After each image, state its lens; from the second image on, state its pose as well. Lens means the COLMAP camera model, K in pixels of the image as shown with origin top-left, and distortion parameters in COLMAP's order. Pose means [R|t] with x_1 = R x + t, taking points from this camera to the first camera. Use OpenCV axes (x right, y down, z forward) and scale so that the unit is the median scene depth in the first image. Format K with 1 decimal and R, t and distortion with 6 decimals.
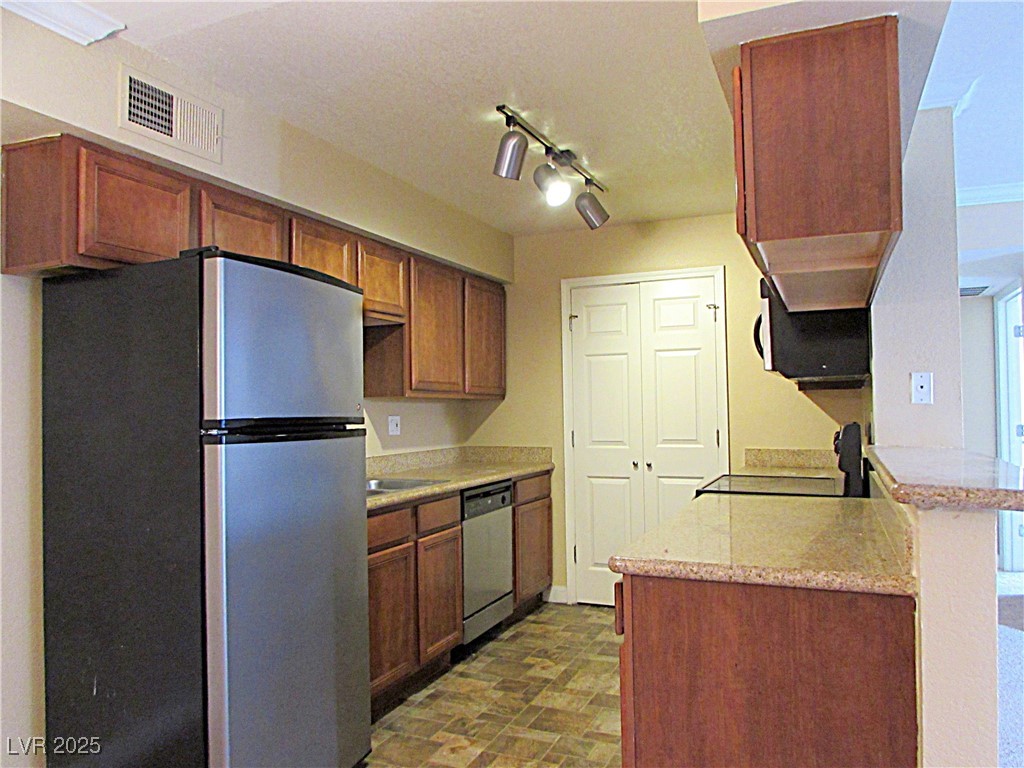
lens RADIAL K [[722.3, 0, 511.9], [0, 722.3, 386.5], [0, 0, 1]] dist [-0.032066, 0.010780]
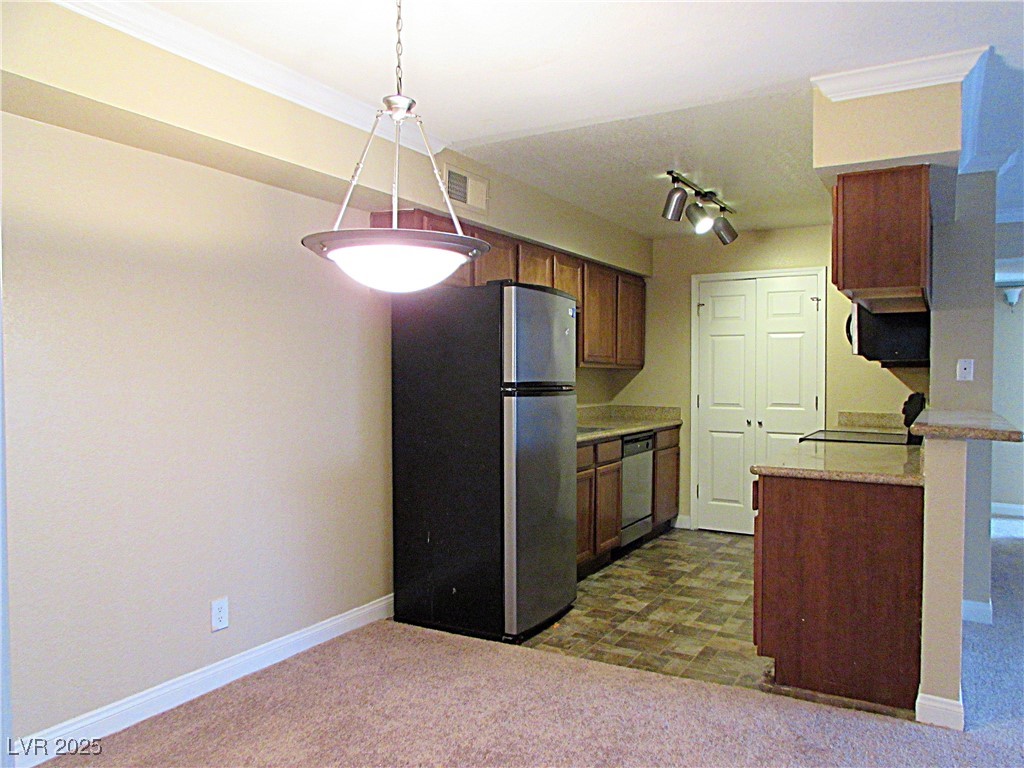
lens RADIAL K [[722.3, 0, 513.2], [0, 722.3, 380.9], [0, 0, 1]] dist [-0.032066, 0.010780]
pose [[0.992314, 0.020881, -0.121968, -0.124331], [-0.015599, 0.998905, 0.044108, -0.020414], [0.122755, -0.041866, 0.991554, -0.436048]]
